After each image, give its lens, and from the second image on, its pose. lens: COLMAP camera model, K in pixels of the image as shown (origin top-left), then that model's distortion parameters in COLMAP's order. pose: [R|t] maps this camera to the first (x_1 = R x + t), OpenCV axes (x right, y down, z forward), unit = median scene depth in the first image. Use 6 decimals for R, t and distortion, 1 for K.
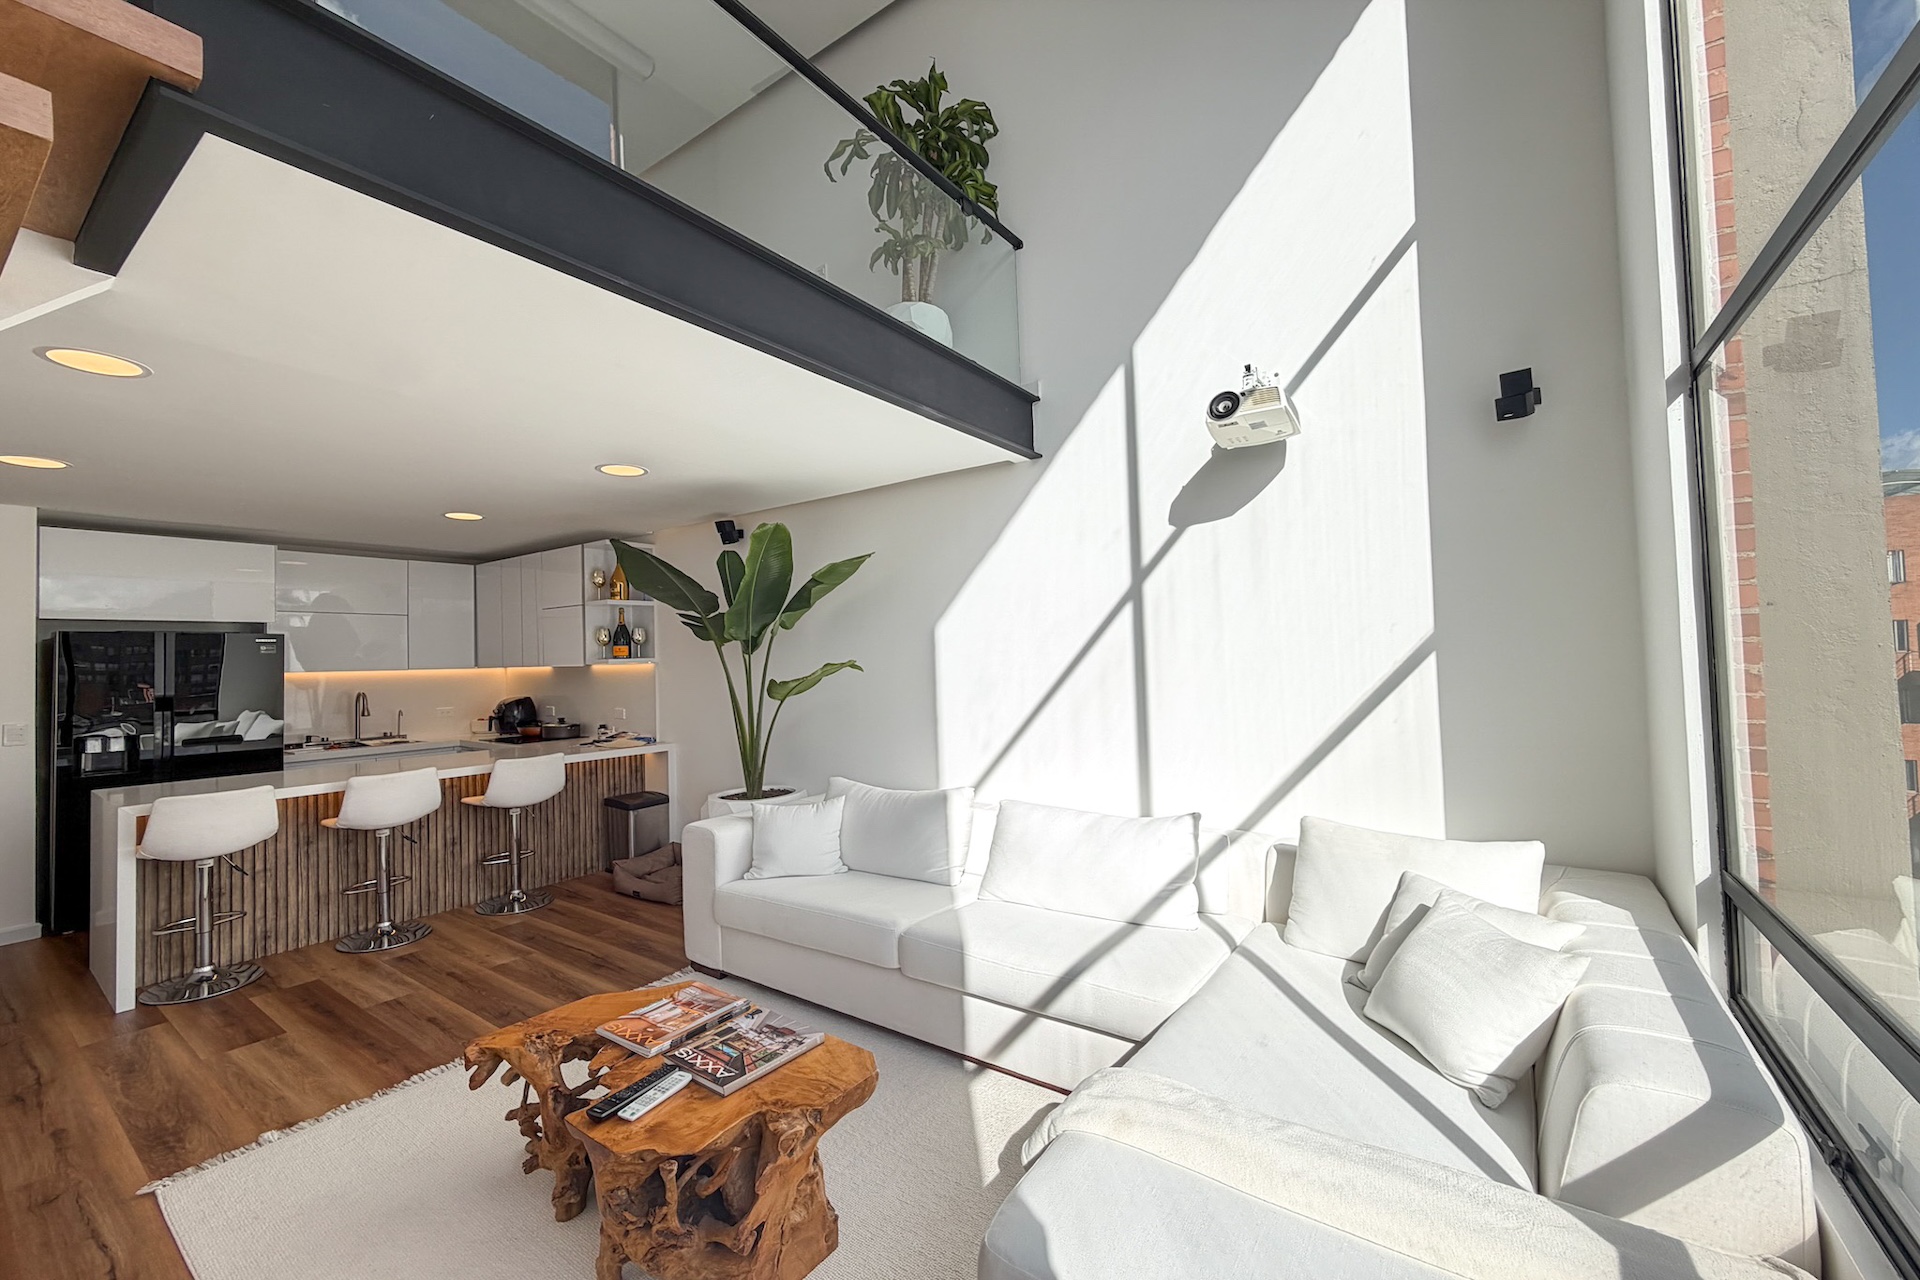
lens RADIAL K [[765.1, 0, 958.5], [0, 765.1, 637.8], [0, 0, 1]] dist [-0.002832, 0.000586]
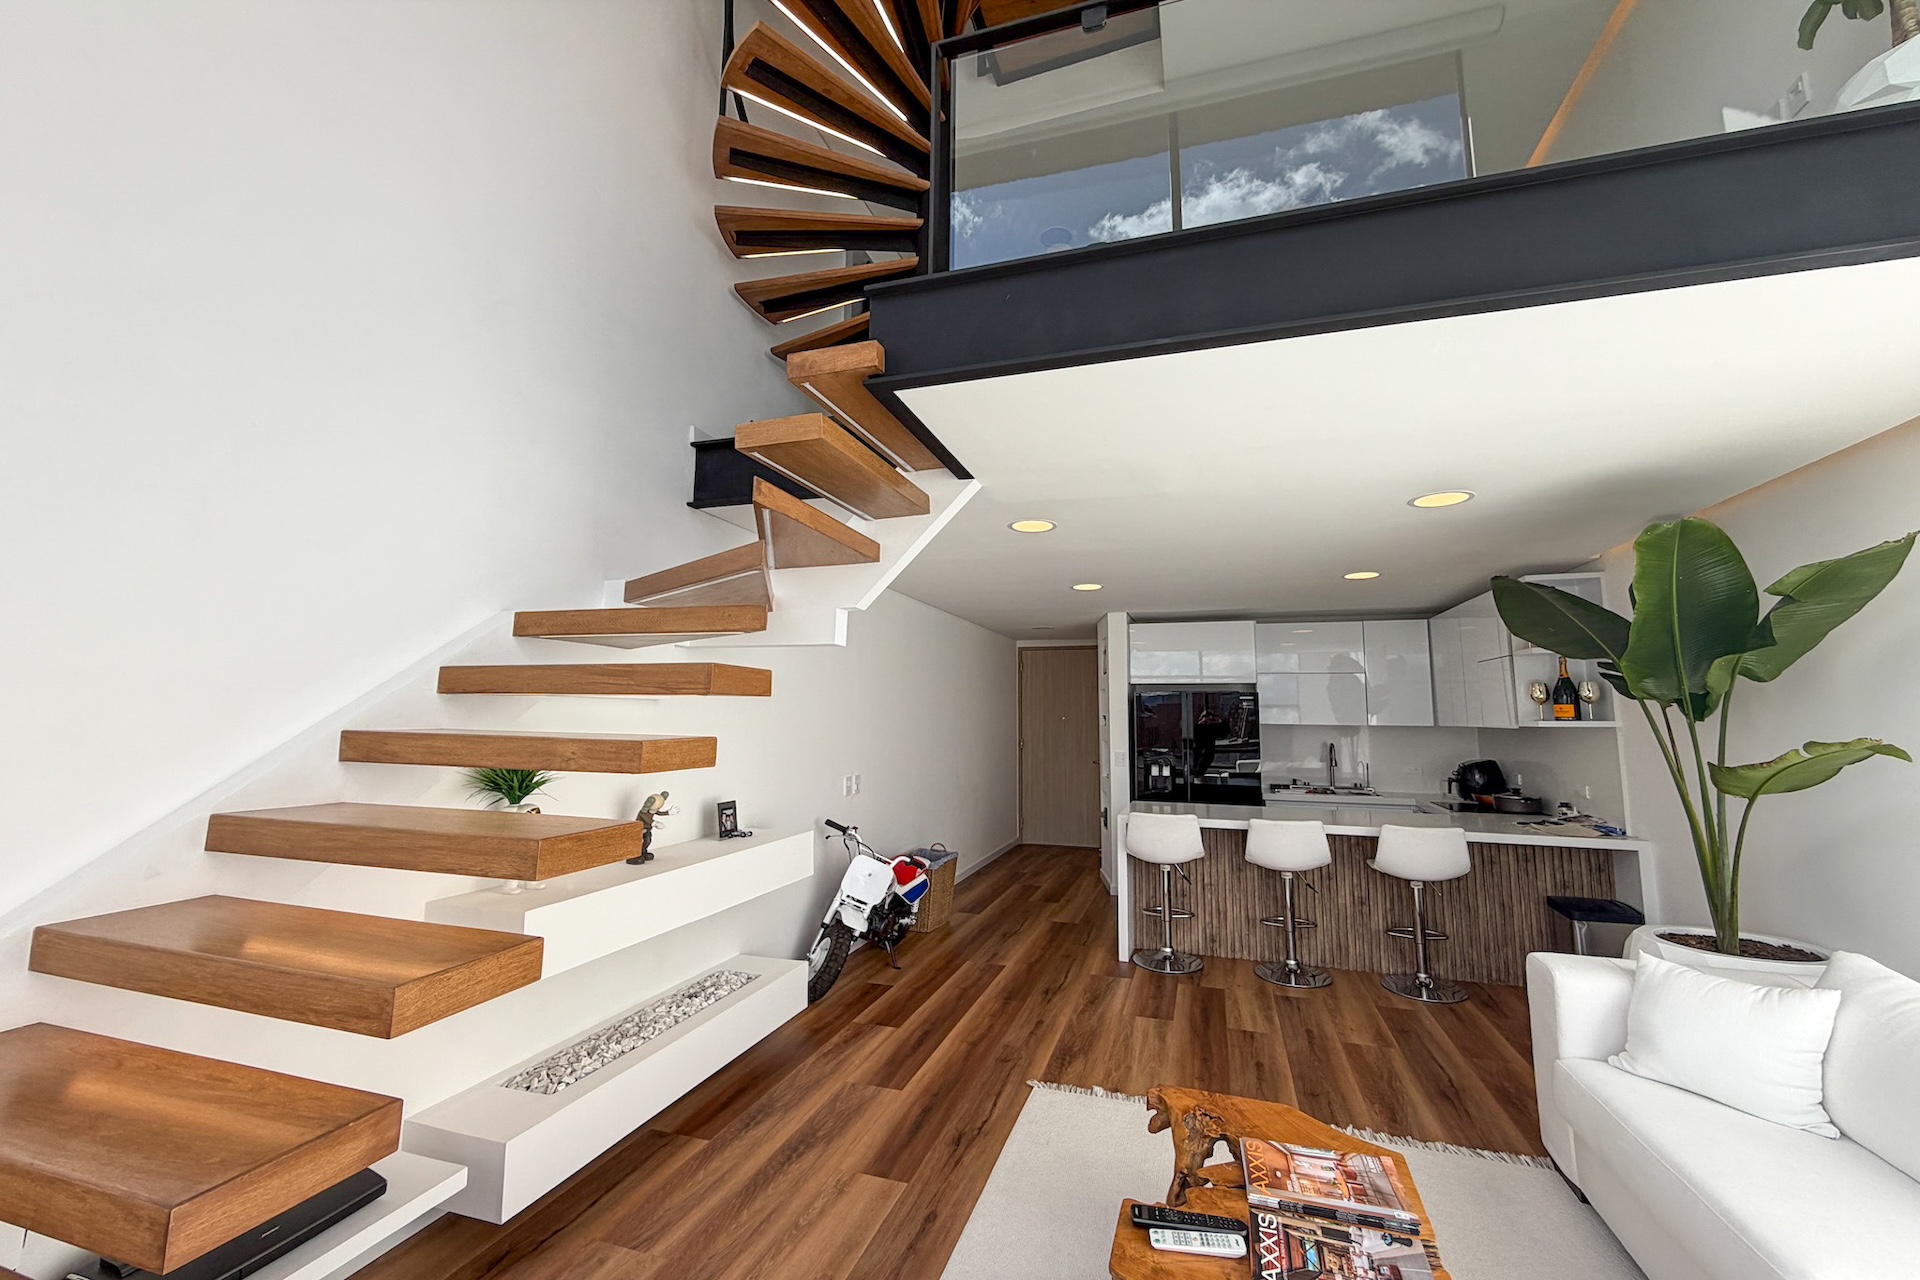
lens RADIAL K [[765.1, 0, 960.1], [0, 765.1, 623.3], [0, 0, 1]] dist [-0.002832, 0.000586]
pose [[0.297764, -0.091069, -0.950286, 0.209374], [0.007751, 0.995637, -0.092987, -0.006848], [0.954608, 0.020322, 0.297171, 0.250317]]
